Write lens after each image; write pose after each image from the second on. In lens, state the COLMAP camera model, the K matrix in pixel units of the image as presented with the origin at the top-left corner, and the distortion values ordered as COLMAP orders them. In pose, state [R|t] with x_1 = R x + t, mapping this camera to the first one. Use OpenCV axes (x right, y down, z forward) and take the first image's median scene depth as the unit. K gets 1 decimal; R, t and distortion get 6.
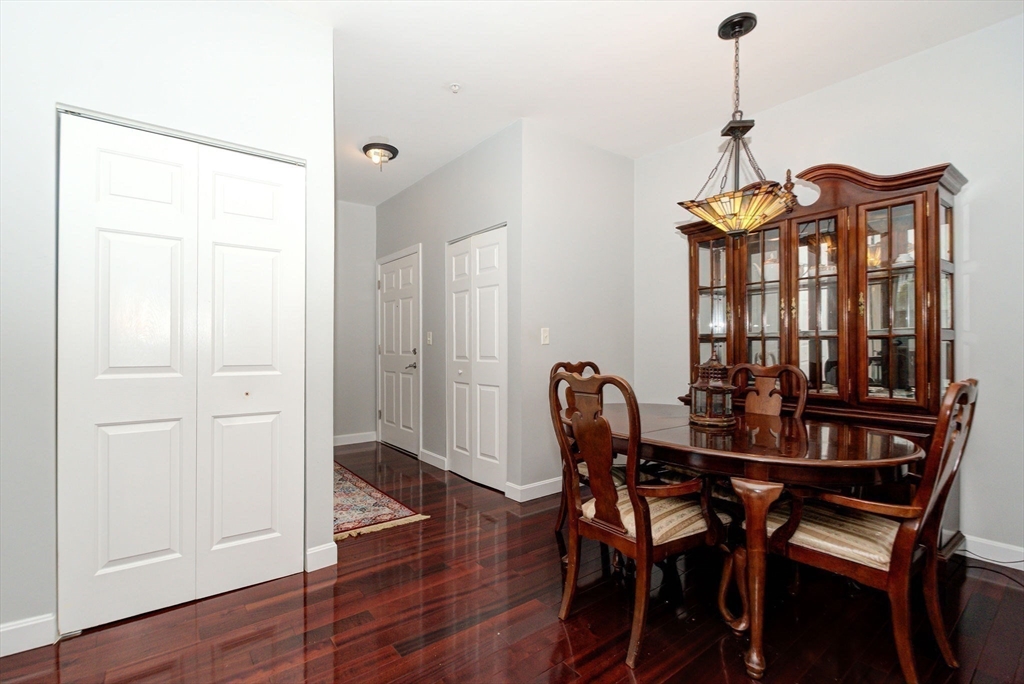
lens RADIAL K [[469.4, 0, 485.4], [0, 469.4, 347.1], [0, 0, 1]] dist [-0.004664, -0.000372]
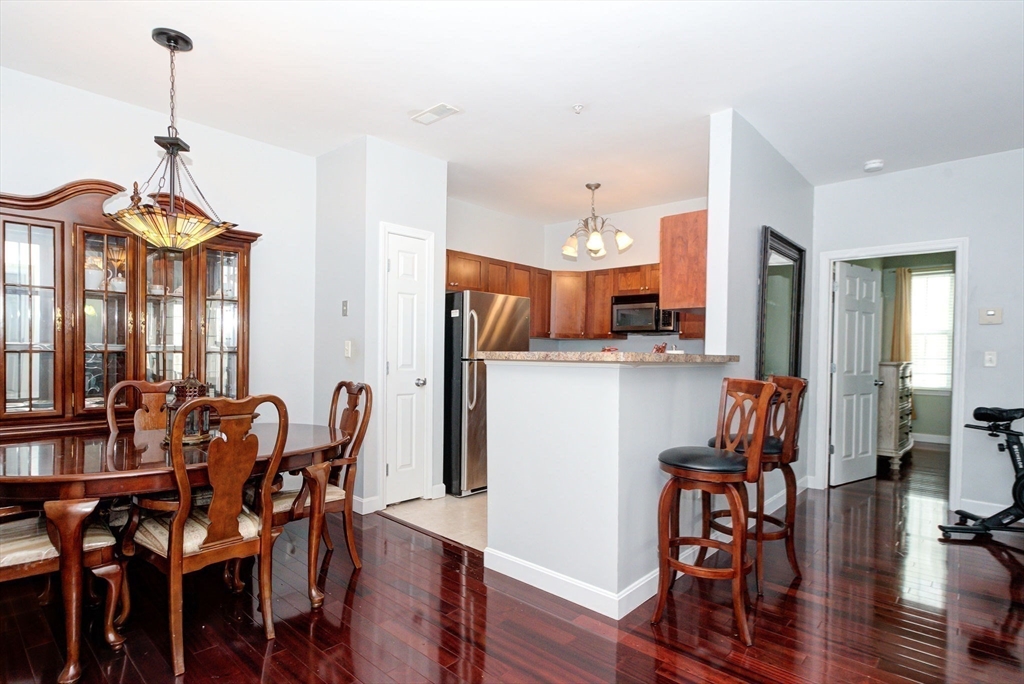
lens RADIAL K [[530.1, 0, 506.7], [0, 530.1, 356.9], [0, 0, 1]] dist [-0.006860, 0.005421]
pose [[-0.201000, -0.010002, 0.979540, -0.633630], [-0.008447, 0.999928, 0.008476, -0.028709], [-0.979555, -0.006571, -0.201070, 0.476937]]
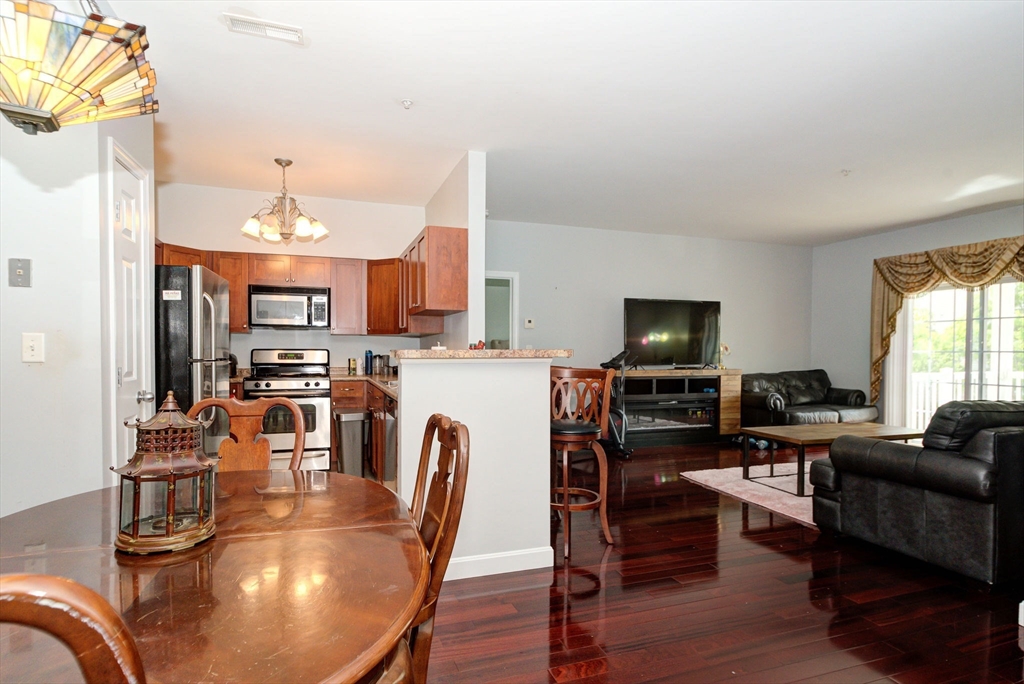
lens RADIAL K [[530.1, 0, 503.7], [0, 530.1, 359.7], [0, 0, 1]] dist [-0.006860, 0.005421]
pose [[-0.957057, -0.006847, 0.289819, -0.006579], [-0.000452, 0.999755, 0.022126, -0.033222], [-0.289900, 0.021045, -0.956826, 1.216611]]
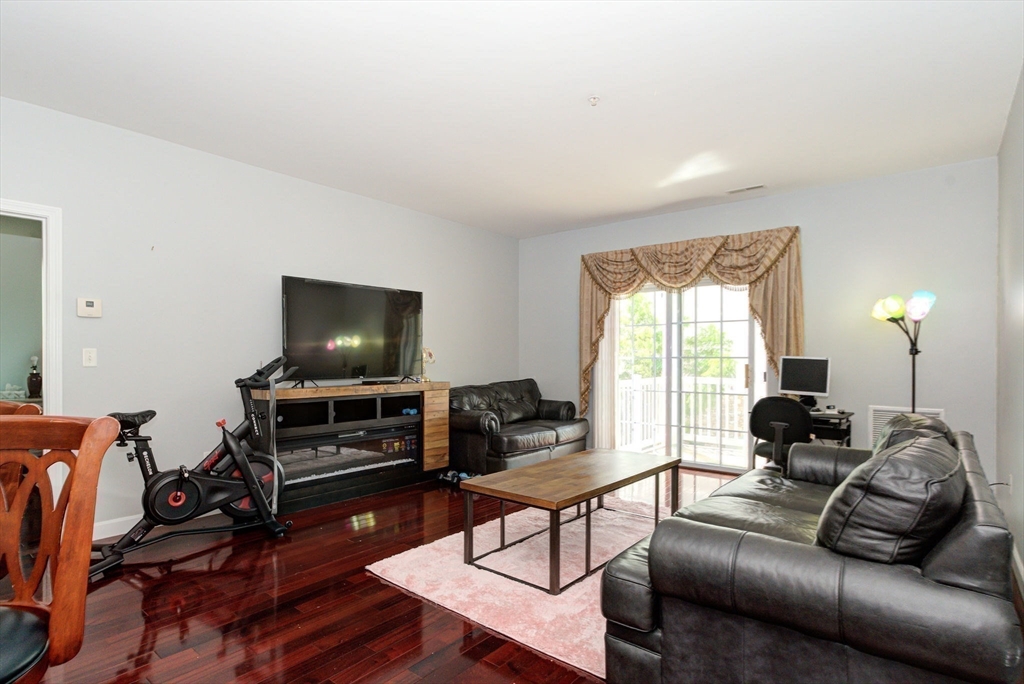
lens RADIAL K [[530.1, 0, 498.0], [0, 530.1, 356.5], [0, 0, 1]] dist [-0.006860, 0.005421]
pose [[-0.969820, 0.001431, -0.243818, -0.065682], [0.001166, 0.999999, 0.001233, -0.026037], [0.243820, 0.000911, -0.969820, 0.333305]]
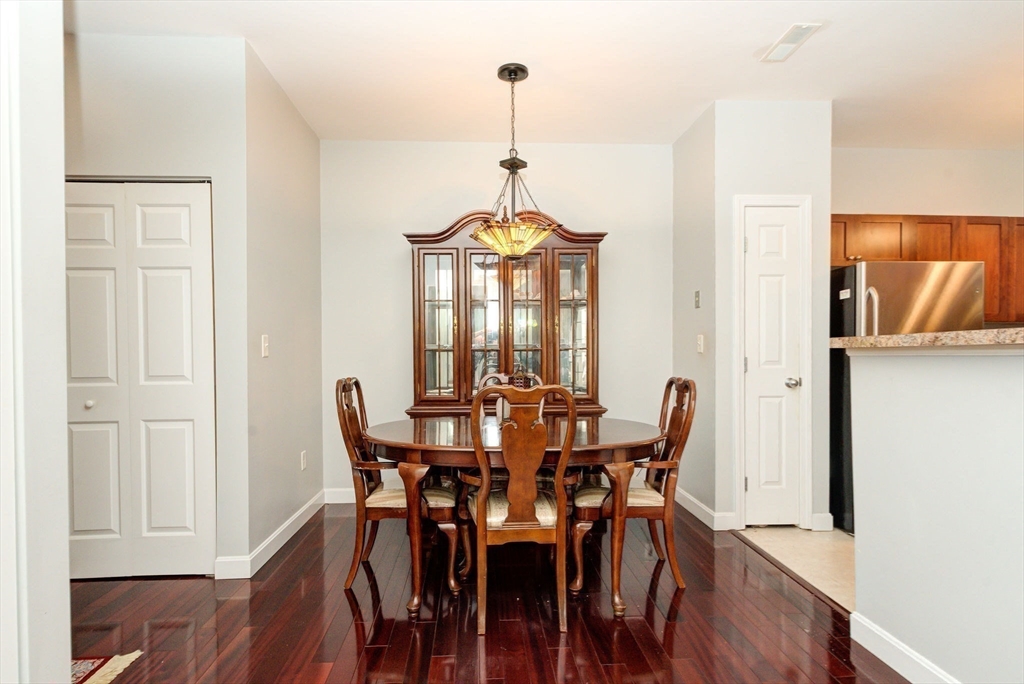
lens RADIAL K [[530.1, 0, 503.7], [0, 530.1, 358.3], [0, 0, 1]] dist [-0.006860, 0.005421]
pose [[0.545312, -0.007339, 0.838201, -0.487713], [0.005971, 0.999970, 0.004871, -0.006747], [-0.838212, 0.002349, 0.545340, 0.295650]]
